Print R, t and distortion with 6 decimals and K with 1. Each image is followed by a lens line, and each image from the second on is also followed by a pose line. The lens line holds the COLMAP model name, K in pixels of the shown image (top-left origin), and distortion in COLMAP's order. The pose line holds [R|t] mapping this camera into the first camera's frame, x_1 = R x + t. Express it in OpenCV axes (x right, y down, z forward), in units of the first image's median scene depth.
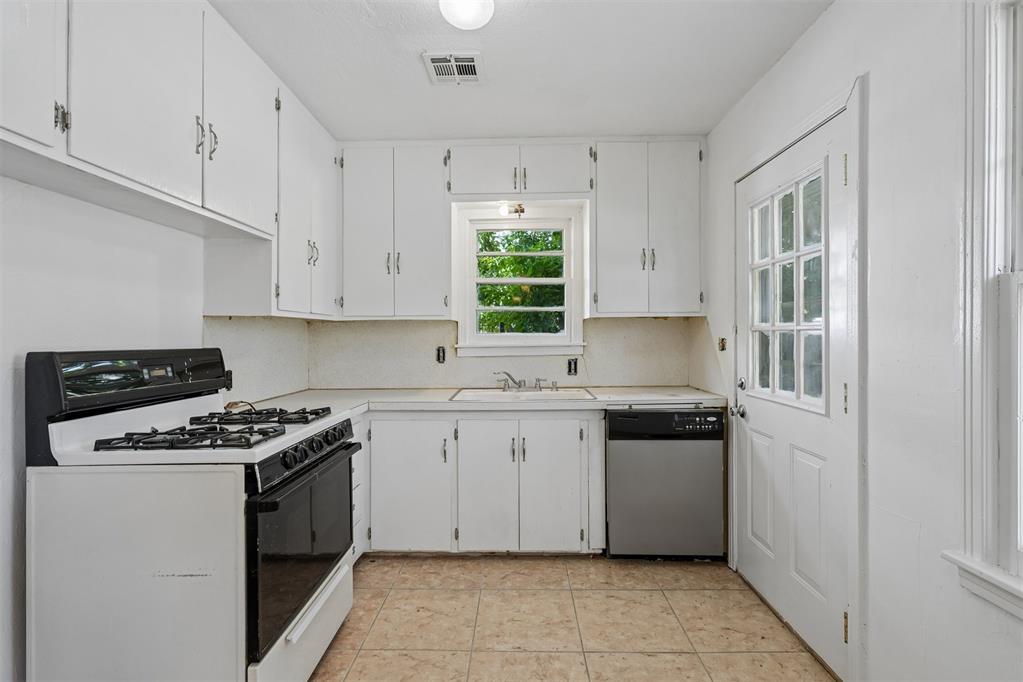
lens RADIAL K [[464.2, 0, 511.5], [0, 464.2, 341.0], [0, 0, 1]] dist [0.000430, 0.000154]
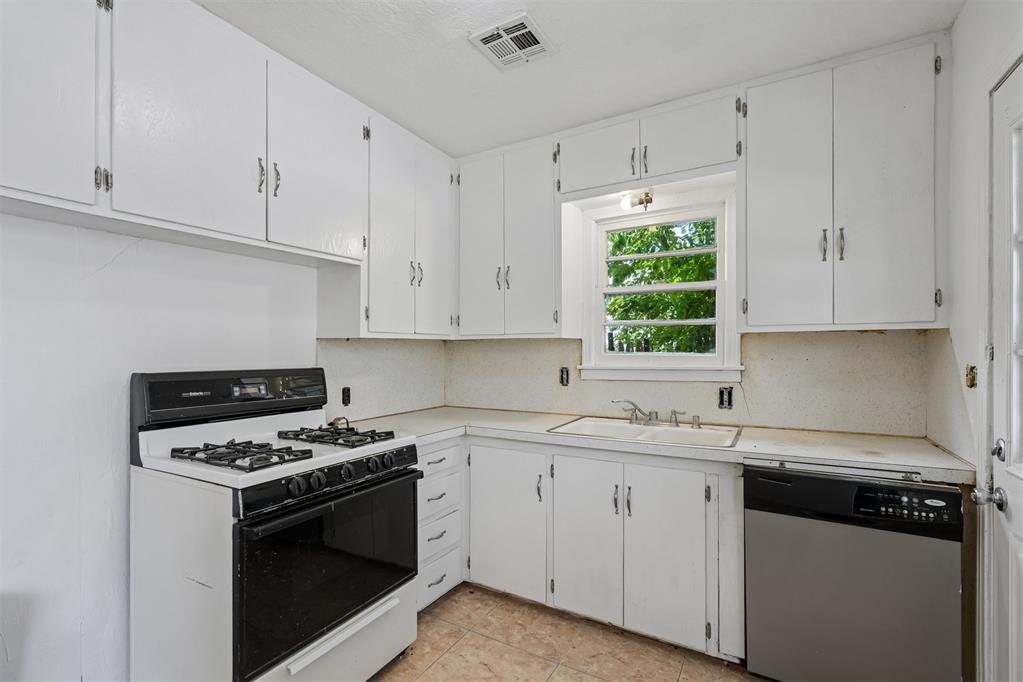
lens RADIAL K [[463.9, 0, 510.5], [0, 463.9, 354.0], [0, 0, 1]] dist [-0.000124, 0.000157]
pose [[0.873878, 0.007685, -0.486085, 0.231340], [-0.006607, 0.999970, 0.003932, -0.019717], [0.486101, -0.000225, 0.873903, 0.207330]]
